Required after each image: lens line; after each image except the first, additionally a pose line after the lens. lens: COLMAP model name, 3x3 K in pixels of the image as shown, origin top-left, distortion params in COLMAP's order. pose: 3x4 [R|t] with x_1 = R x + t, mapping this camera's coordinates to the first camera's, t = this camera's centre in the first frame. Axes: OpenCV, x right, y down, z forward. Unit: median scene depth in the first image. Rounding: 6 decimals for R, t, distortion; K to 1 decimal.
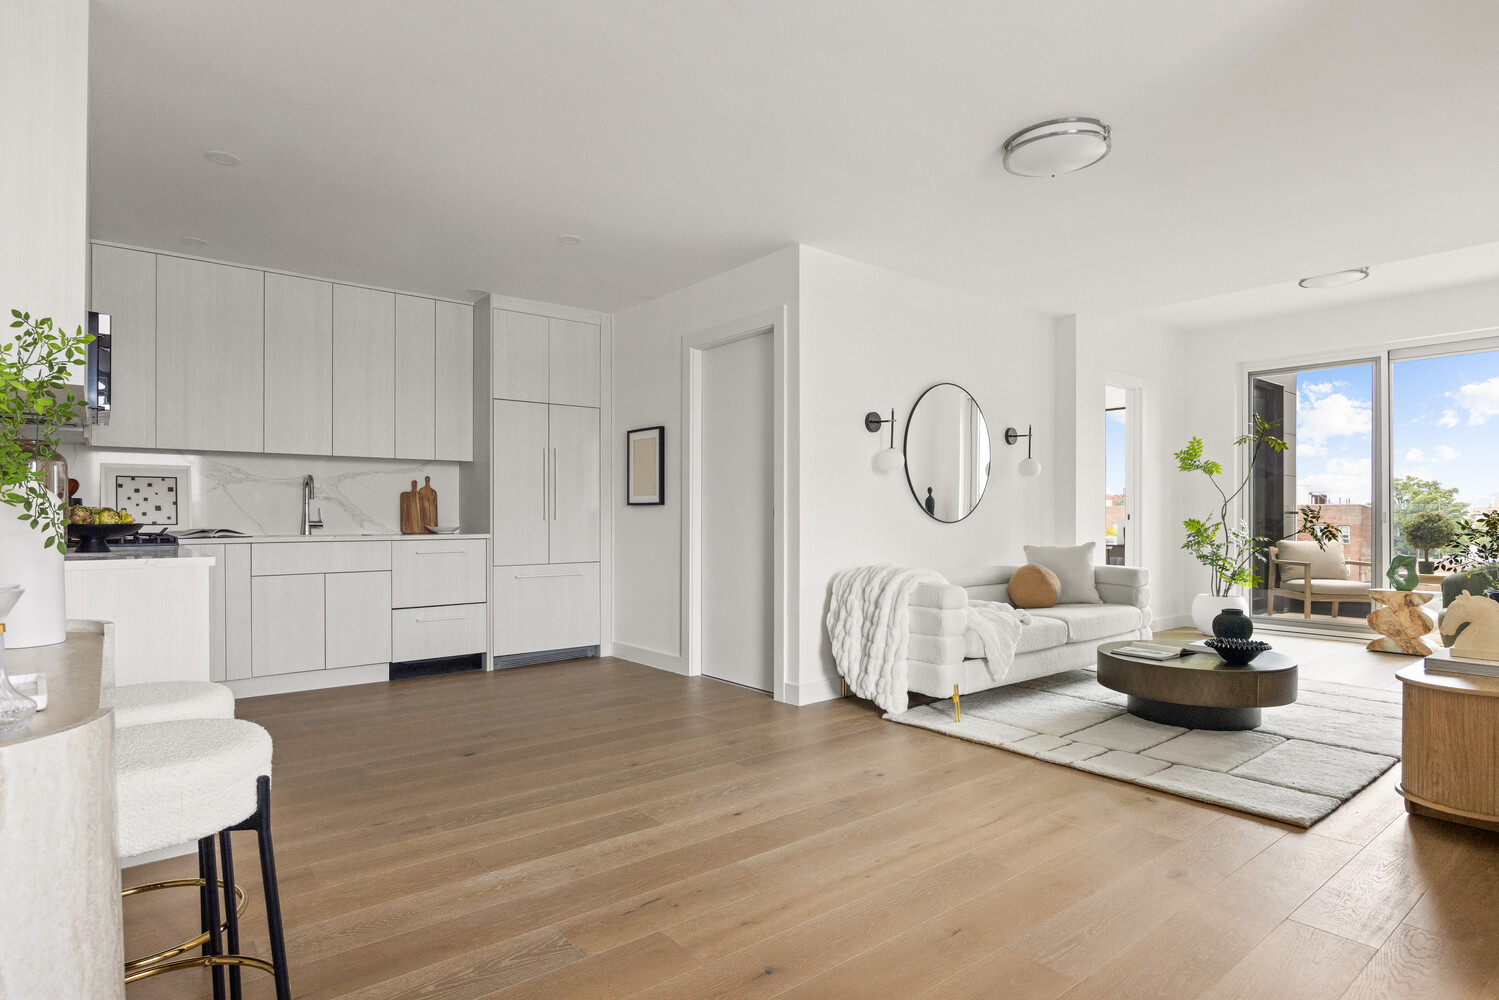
lens RADIAL K [[792.0, 0, 745.4], [0, 792.0, 516.1], [0, 0, 1]] dist [-0.005908, -0.001256]
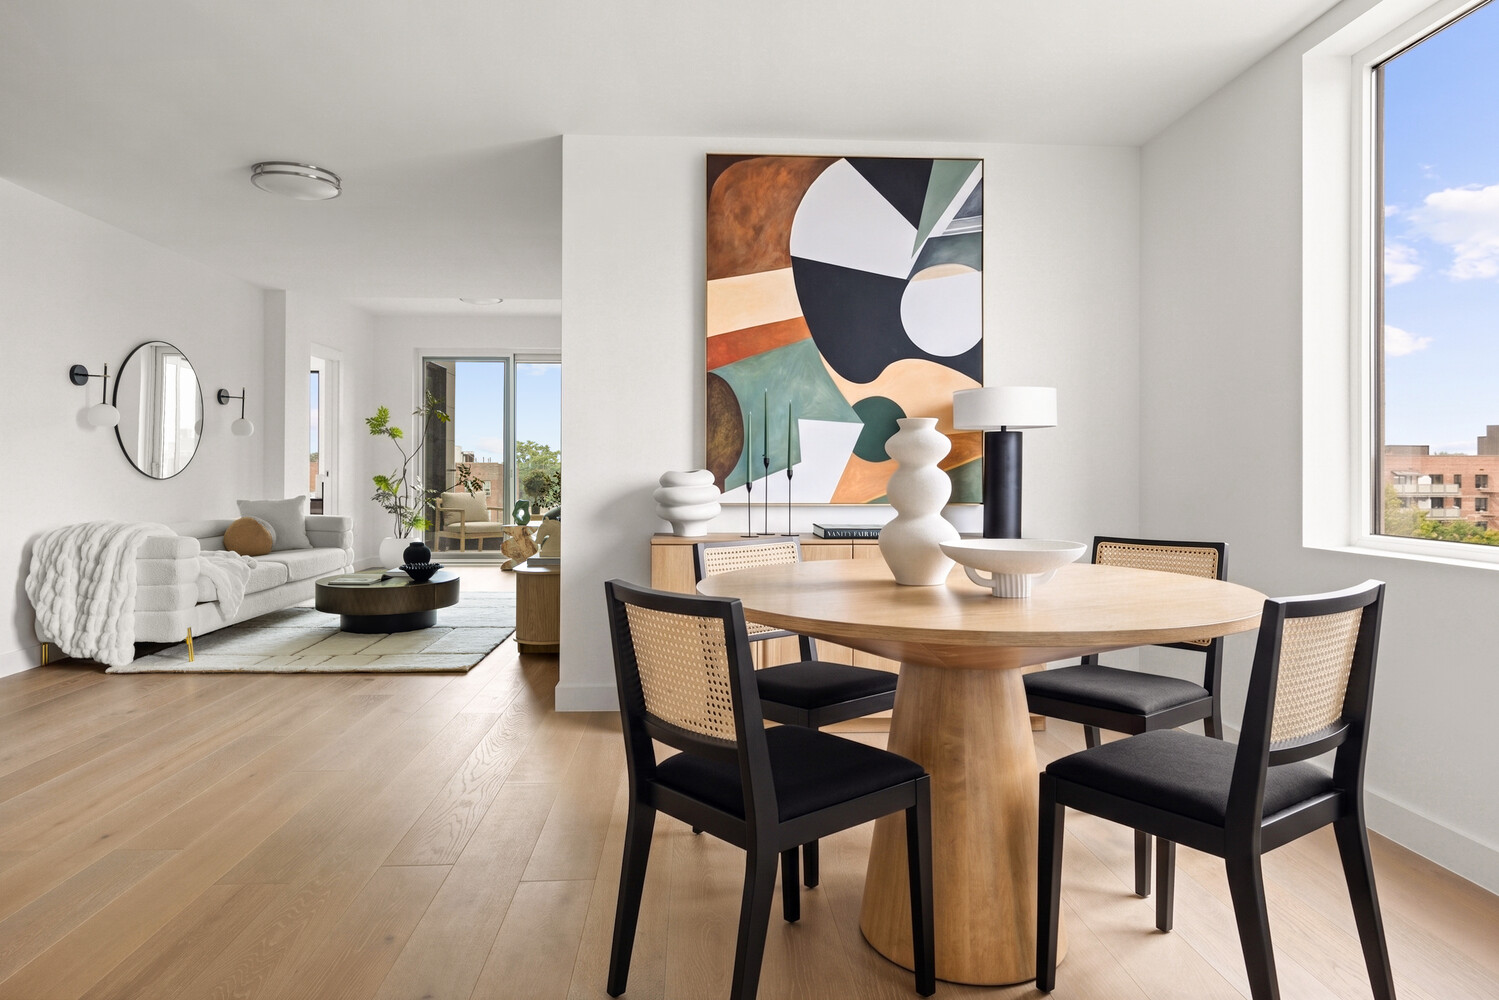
lens RADIAL K [[863.2, 0, 746.1], [0, 863.2, 469.8], [0, 0, 1]] dist [-0.005211, -0.001681]
pose [[0.588701, 0.003210, 0.808344, -0.216024], [-0.001255, 0.999995, -0.003057, -0.001431], [-0.808350, 0.000785, 0.588702, -0.284167]]
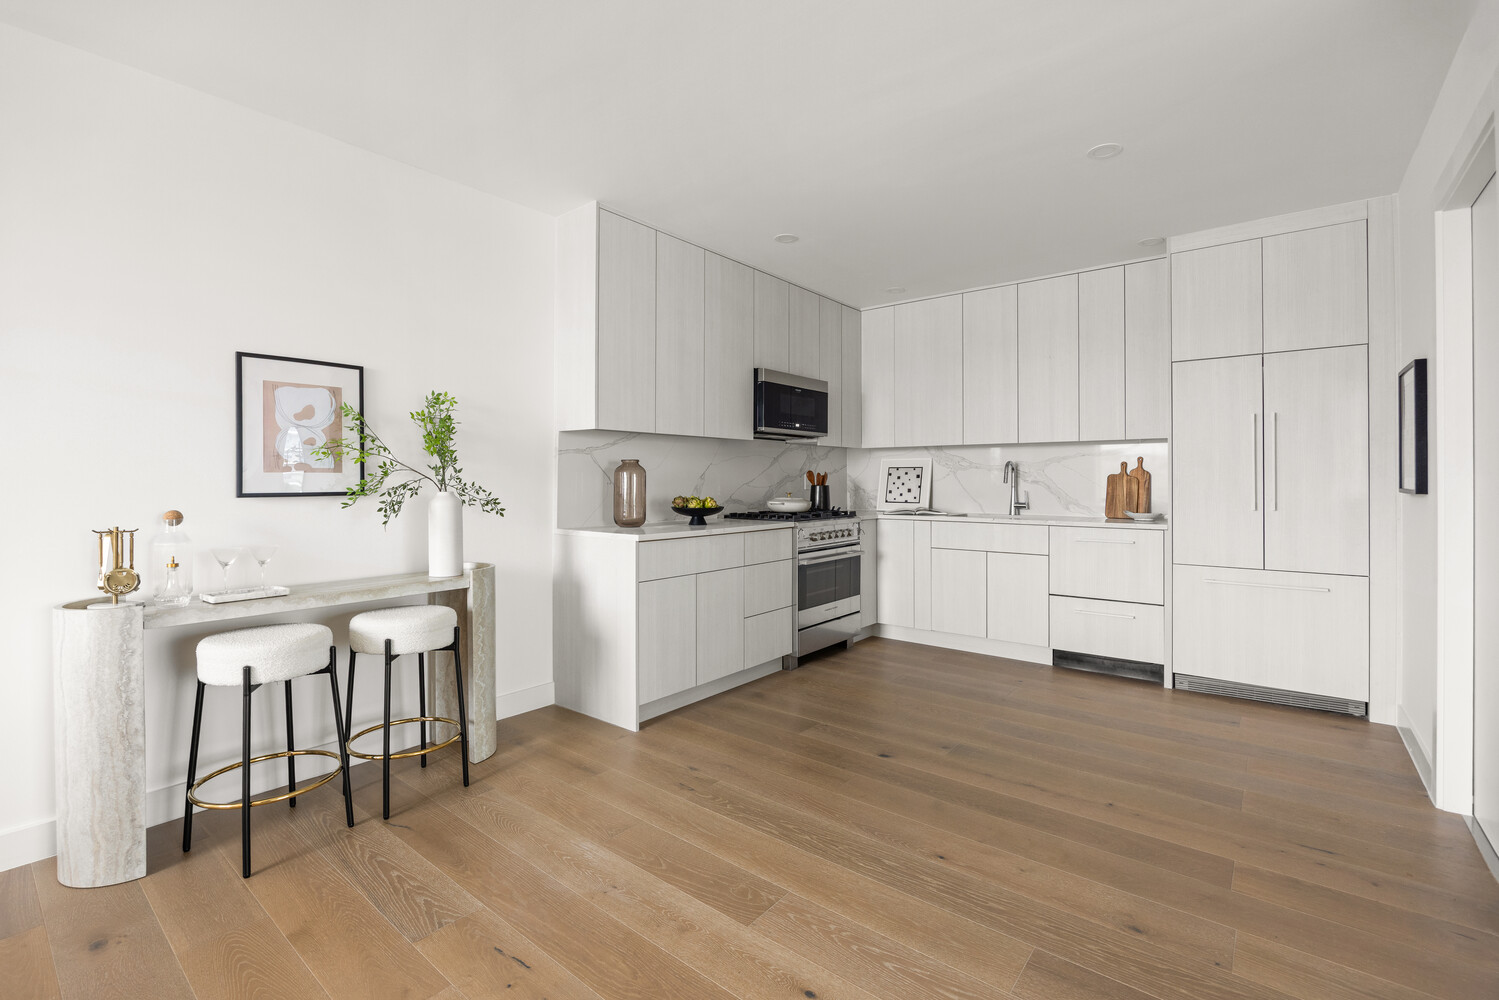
lens RADIAL K [[654.4, 0, 751.0], [0, 654.4, 476.5], [0, 0, 1]] dist [-0.015844, -0.000117]
pose [[0.215649, -0.004877, -0.976459, 0.326939], [-0.002969, 0.999980, -0.005651, -0.029856], [0.976466, 0.004118, 0.215630, 0.544997]]
